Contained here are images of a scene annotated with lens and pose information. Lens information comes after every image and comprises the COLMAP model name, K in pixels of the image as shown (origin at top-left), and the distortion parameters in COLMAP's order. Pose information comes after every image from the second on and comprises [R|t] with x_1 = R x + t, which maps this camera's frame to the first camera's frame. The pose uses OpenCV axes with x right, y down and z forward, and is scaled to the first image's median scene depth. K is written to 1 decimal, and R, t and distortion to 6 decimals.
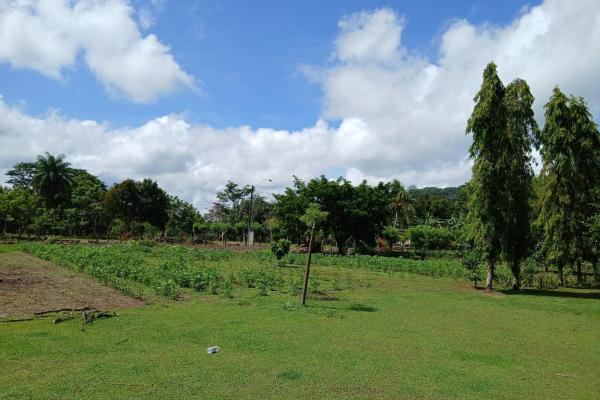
lens RADIAL K [[489.1, 0, 300.0], [0, 489.1, 200.0], [0, 0, 1]] dist [0.002488, -0.006187]
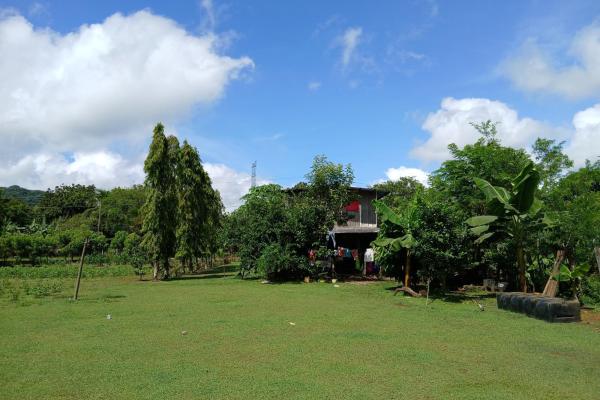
lens RADIAL K [[489.1, 0, 300.0], [0, 489.1, 200.0], [0, 0, 1]] dist [0.002488, -0.006187]
pose [[0.630389, 0.027791, 0.775782, -0.409441], [-0.024738, 0.999571, -0.015707, -0.035813], [-0.775885, -0.009290, 0.630806, -0.210268]]
